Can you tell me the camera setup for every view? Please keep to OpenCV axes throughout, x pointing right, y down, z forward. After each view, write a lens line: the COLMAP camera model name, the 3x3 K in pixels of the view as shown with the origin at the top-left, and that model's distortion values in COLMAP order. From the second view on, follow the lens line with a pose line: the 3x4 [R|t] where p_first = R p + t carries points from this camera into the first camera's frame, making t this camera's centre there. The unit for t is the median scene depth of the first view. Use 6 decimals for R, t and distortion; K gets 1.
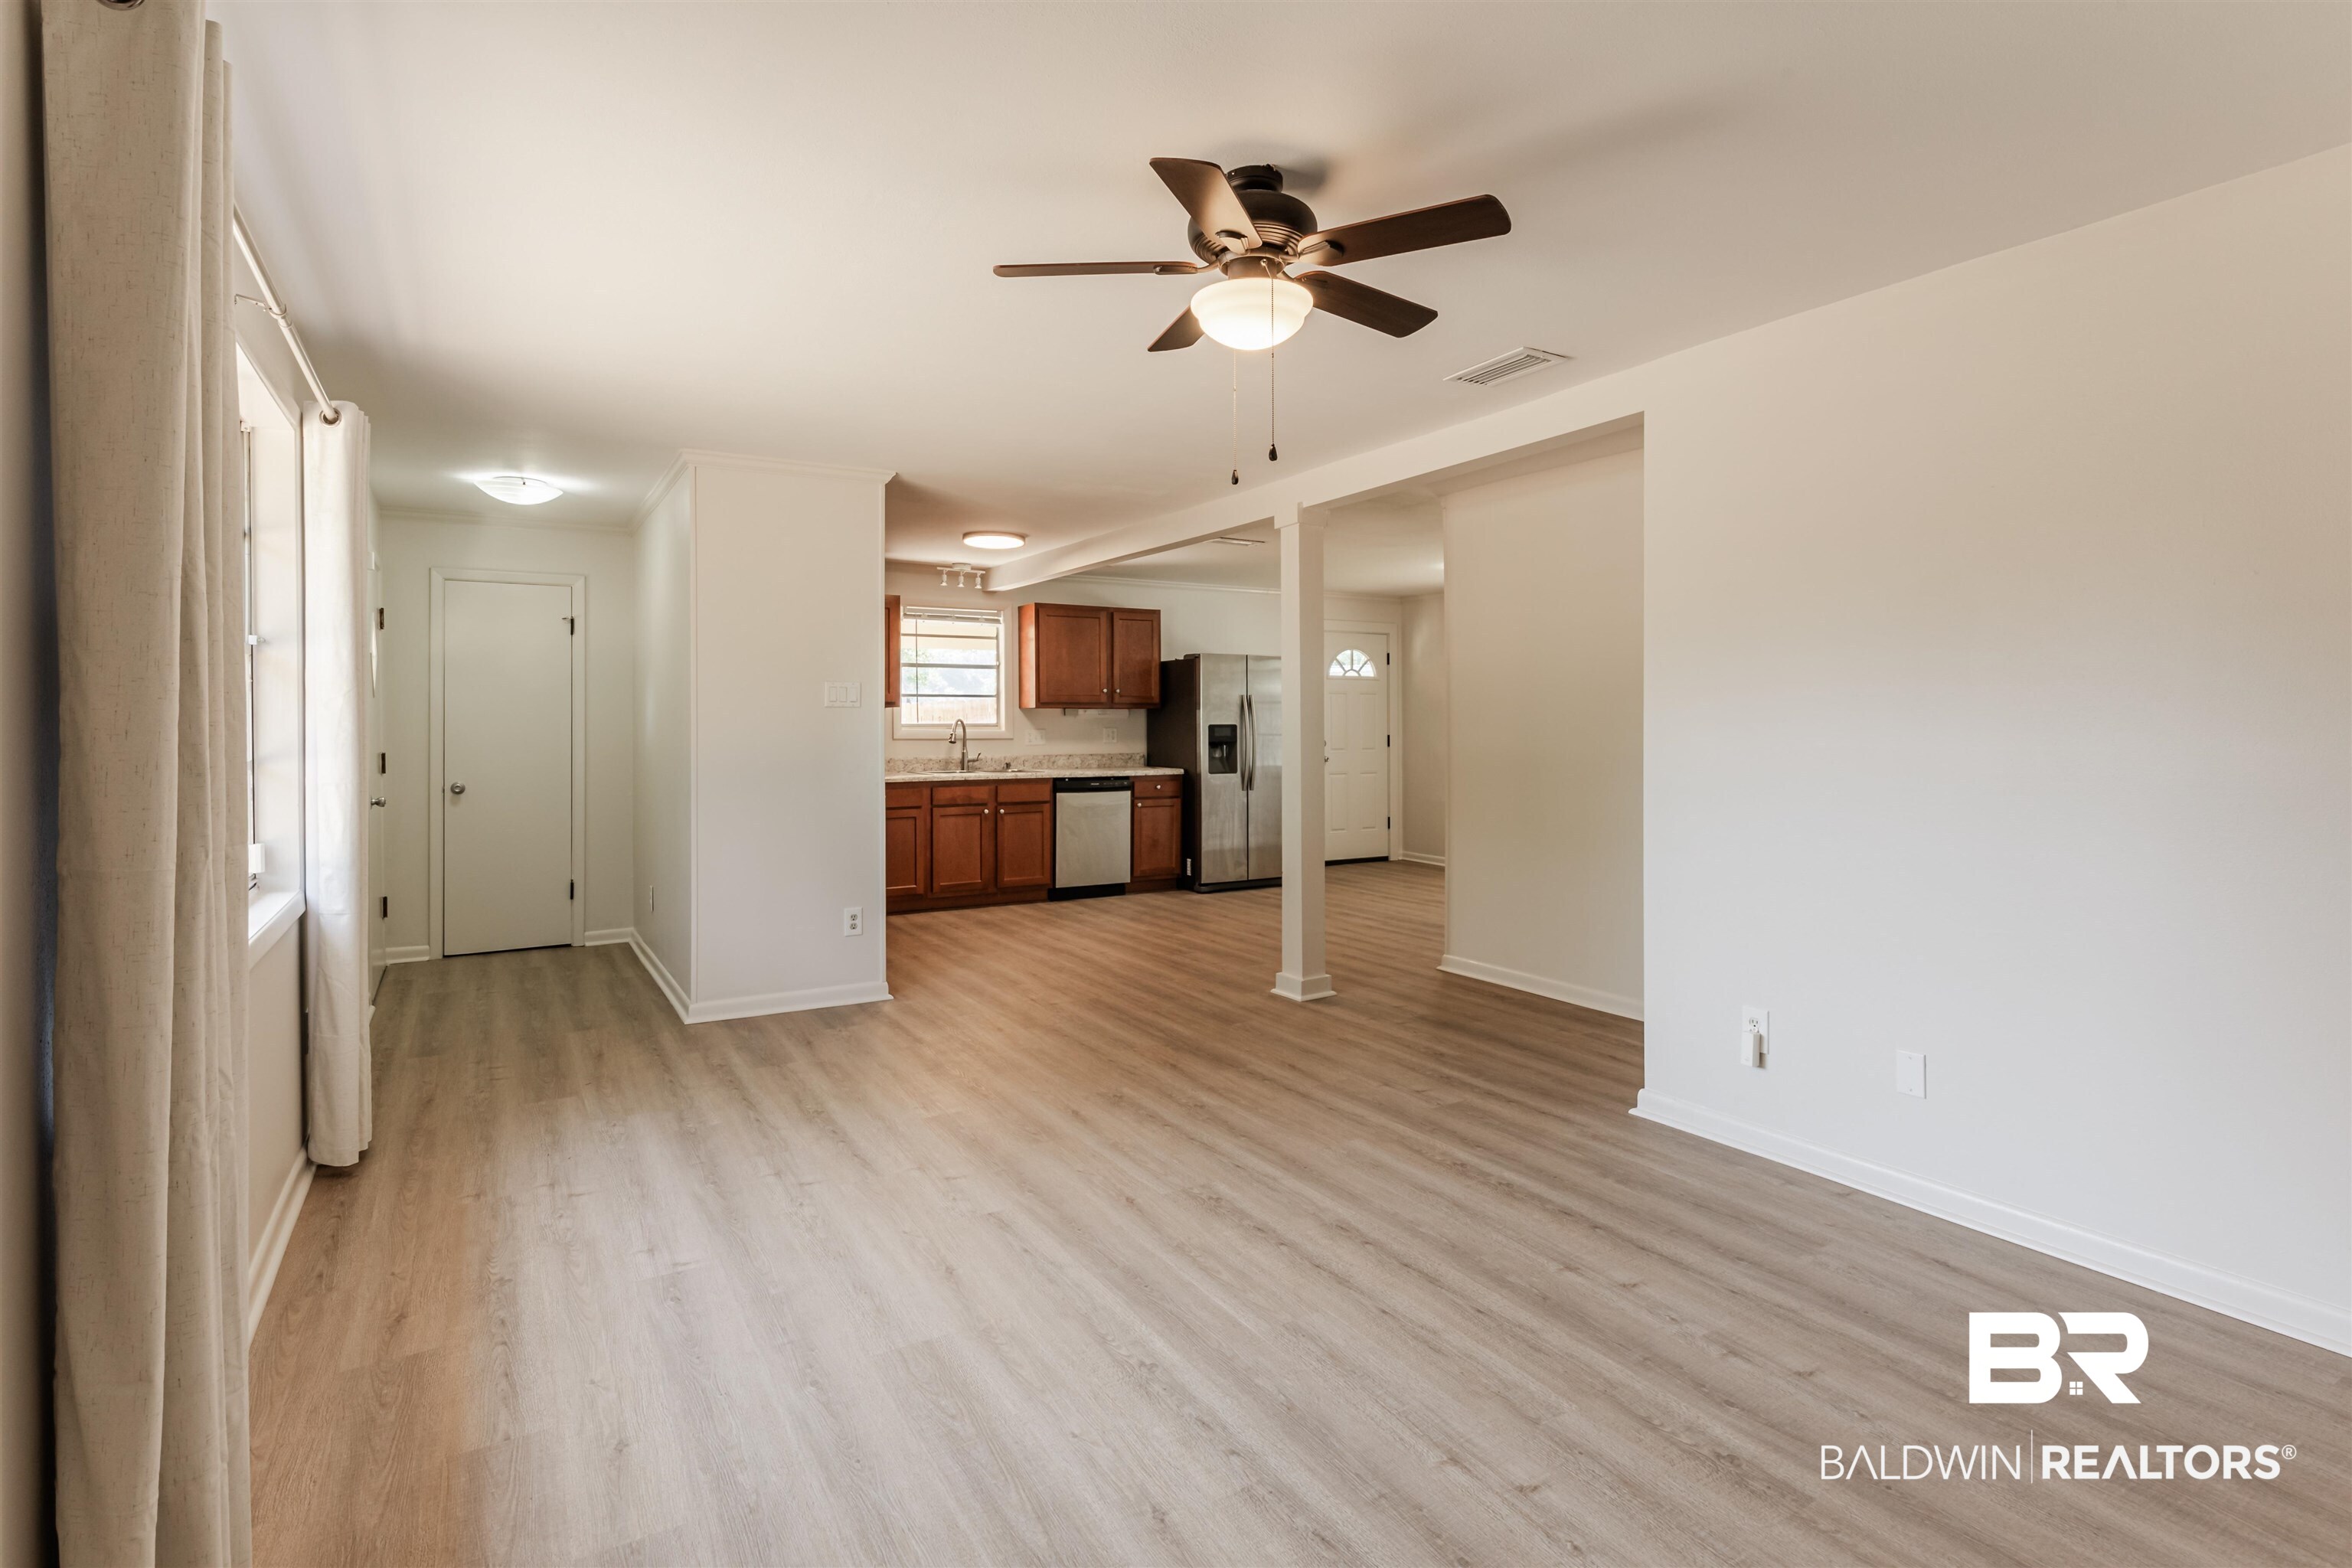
lens RADIAL K [[1170.7, 0, 1175.5], [0, 1170.7, 706.0], [0, 0, 1]] dist [0.001982, 0.000702]
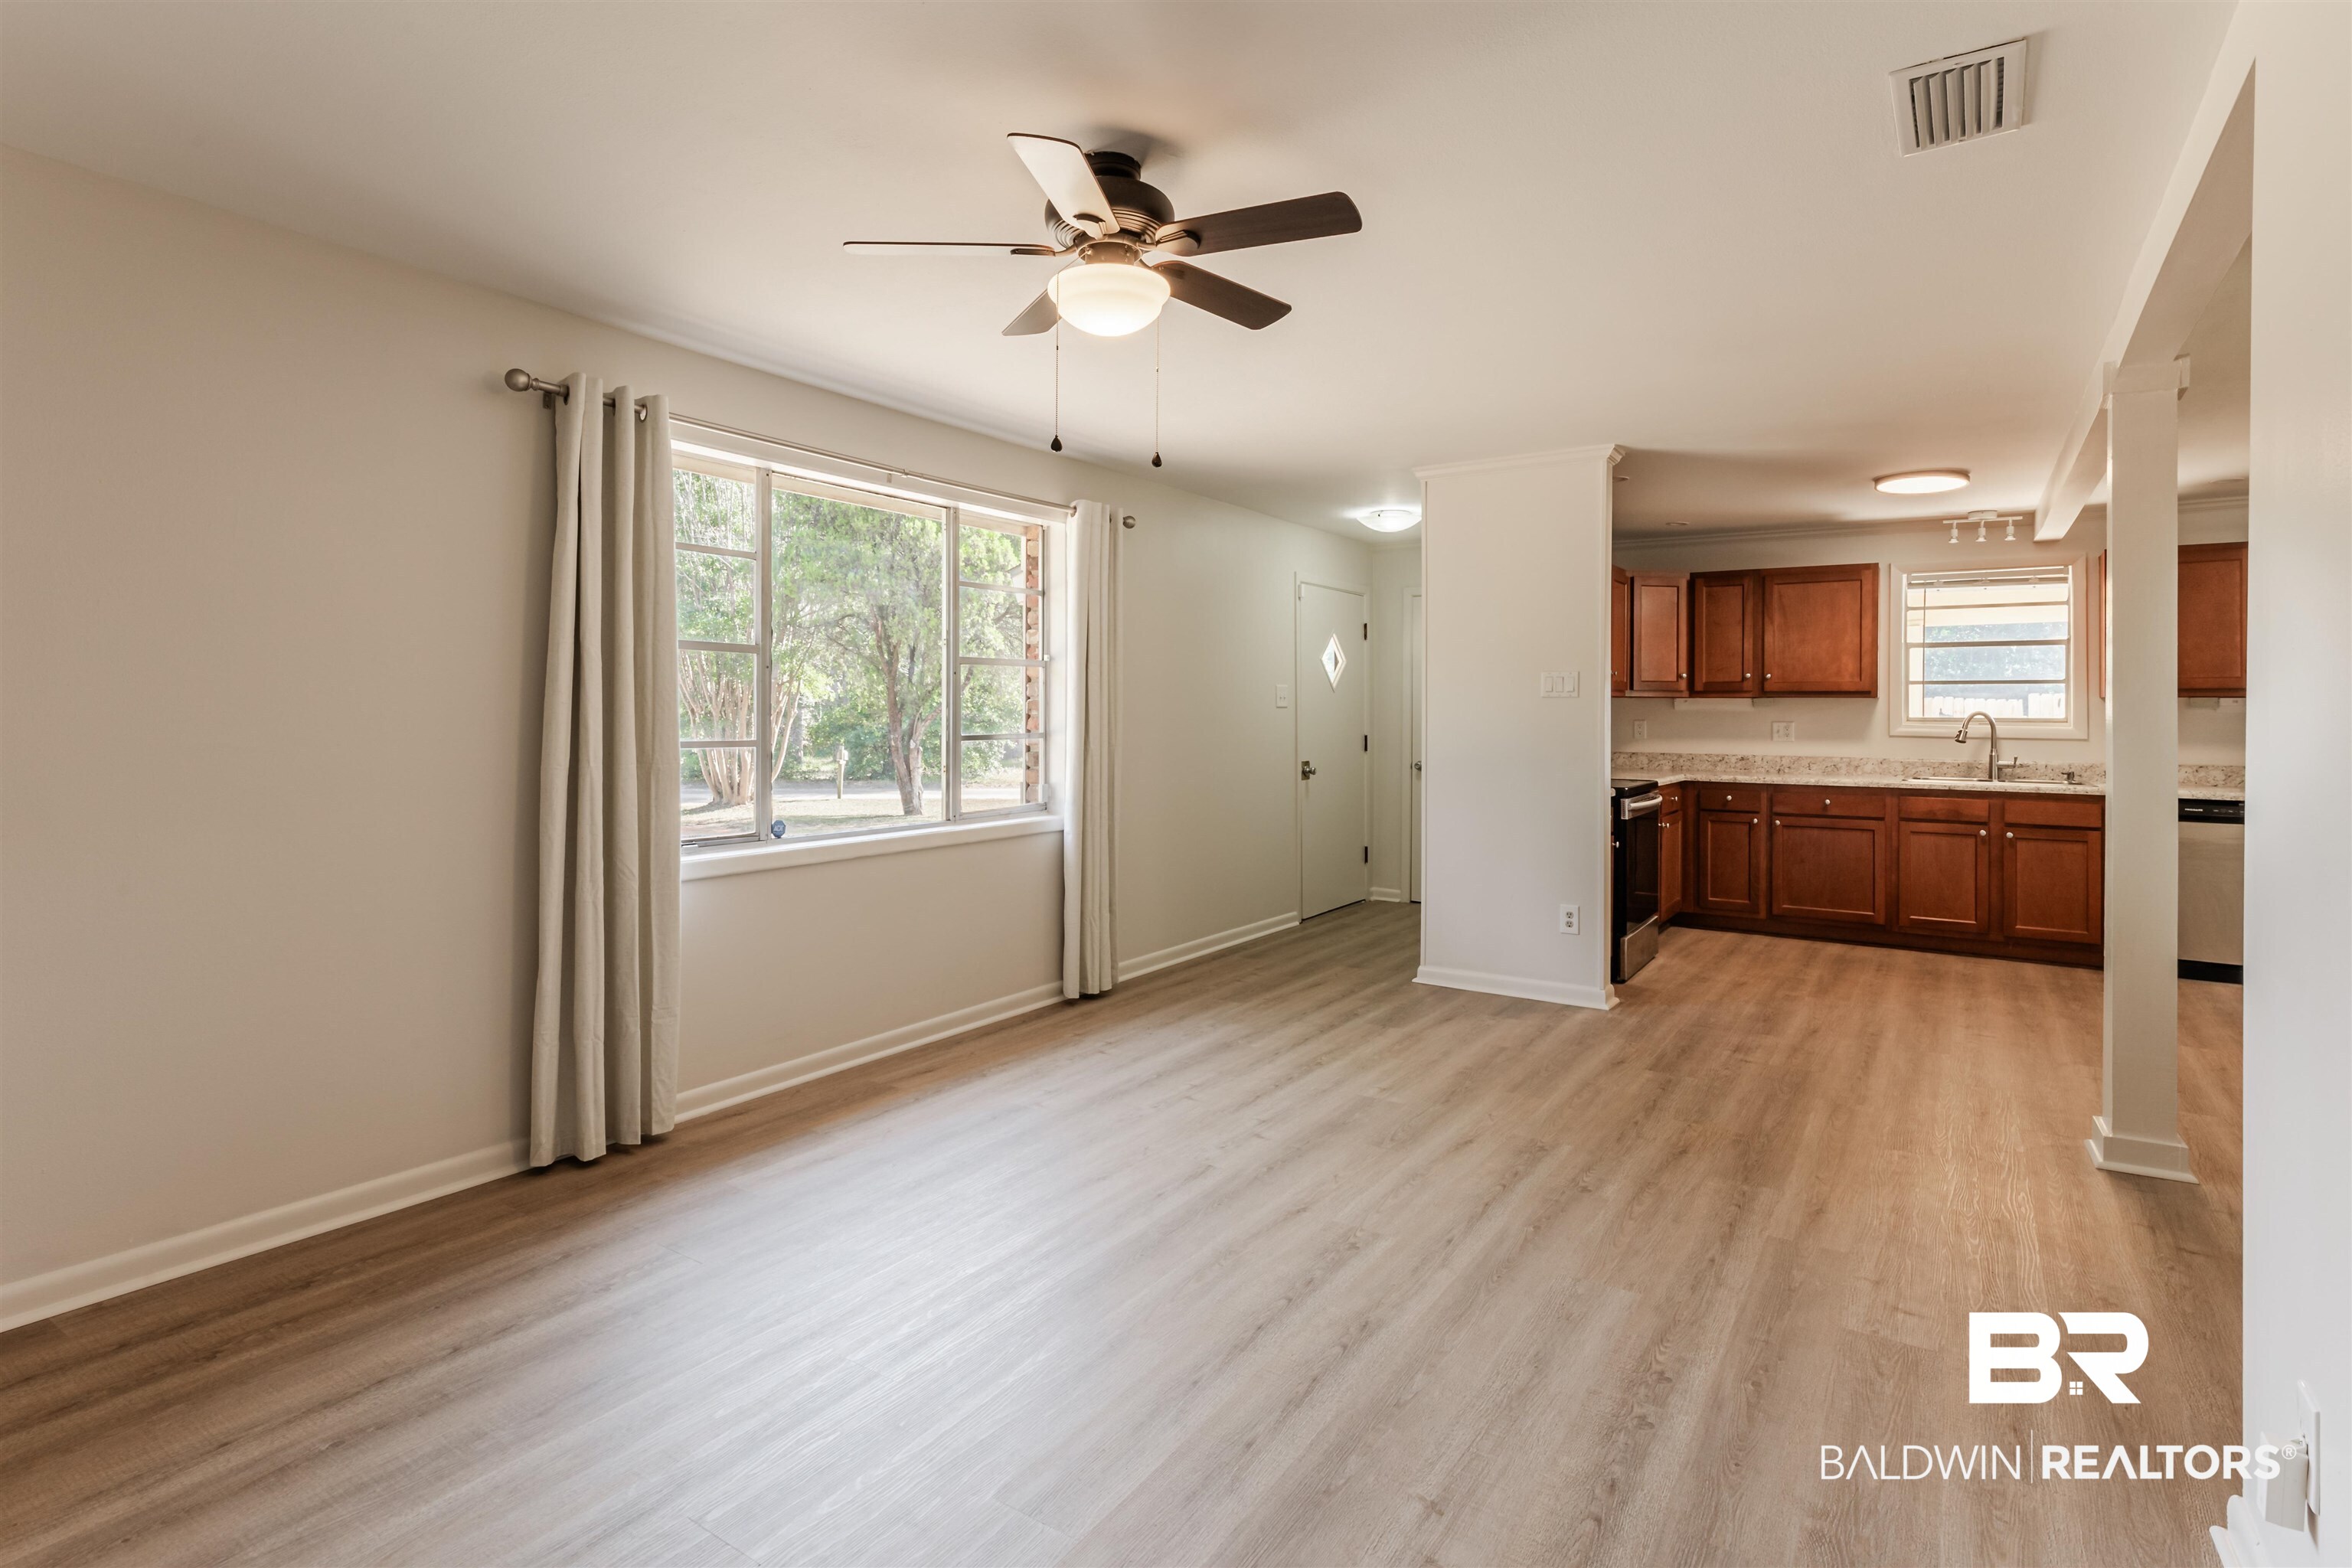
lens RADIAL K [[1170.7, 0, 1175.5], [0, 1170.7, 706.0], [0, 0, 1]] dist [0.001982, 0.000702]
pose [[0.427299, -0.000282, -0.904111, 0.284337], [0.004738, 0.999987, 0.001928, 0.002986], [0.904098, -0.005108, 0.427294, 0.182382]]
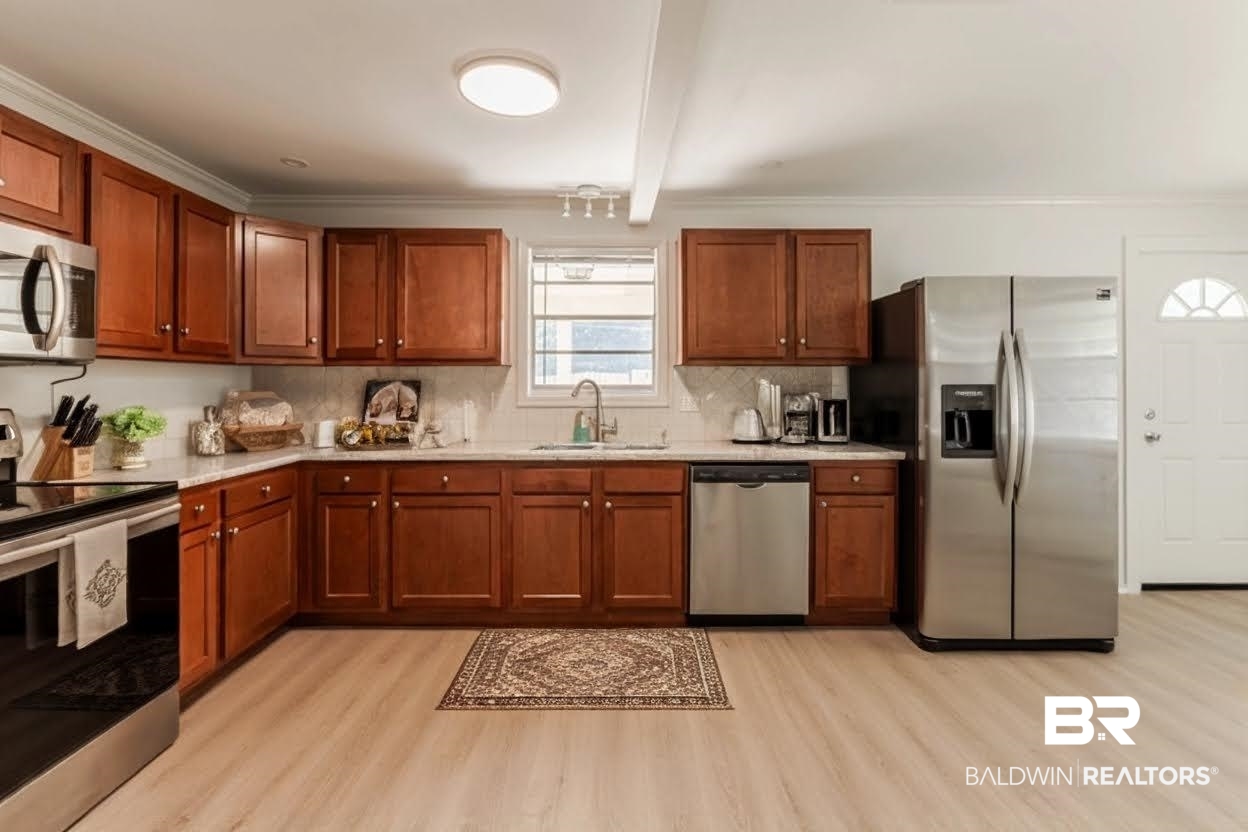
lens RADIAL K [[614.4, 0, 608.9], [0, 614.4, 382.3], [0, 0, 1]] dist [-0.000965, 0.000641]
pose [[0.855735, -0.002399, -0.517409, 0.047937], [0.006591, 0.999959, 0.006264, 0.010270], [0.517372, -0.008771, 0.855716, 0.629793]]
